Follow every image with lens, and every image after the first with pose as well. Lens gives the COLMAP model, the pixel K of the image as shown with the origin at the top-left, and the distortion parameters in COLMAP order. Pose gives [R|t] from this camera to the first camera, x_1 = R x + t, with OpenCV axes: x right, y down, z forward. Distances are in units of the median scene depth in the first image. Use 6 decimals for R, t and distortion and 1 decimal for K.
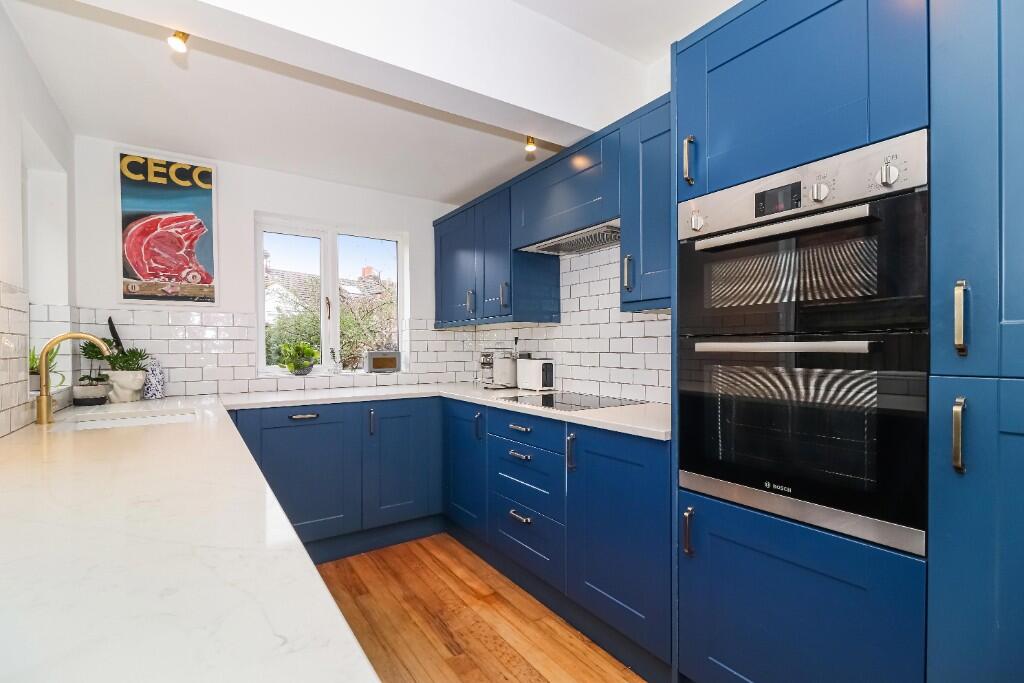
lens RADIAL K [[471.0, 0, 510.5], [0, 471.0, 356.3], [0, 0, 1]] dist [-0.000031, -0.000042]
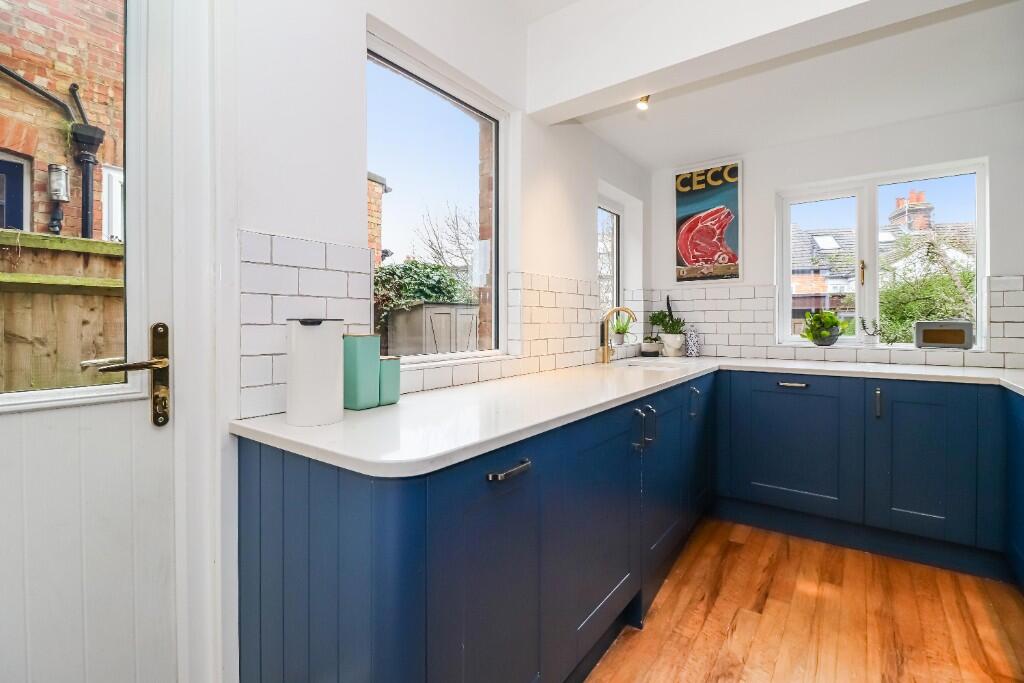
lens RADIAL K [[475.6, 0, 490.7], [0, 475.6, 326.7], [0, 0, 1]] dist [-0.000523, -0.000676]
pose [[0.314937, 0.012942, -0.949024, 0.307796], [-0.019122, 0.999791, 0.007289, 0.008772], [0.948920, 0.015851, 0.315118, 0.058182]]
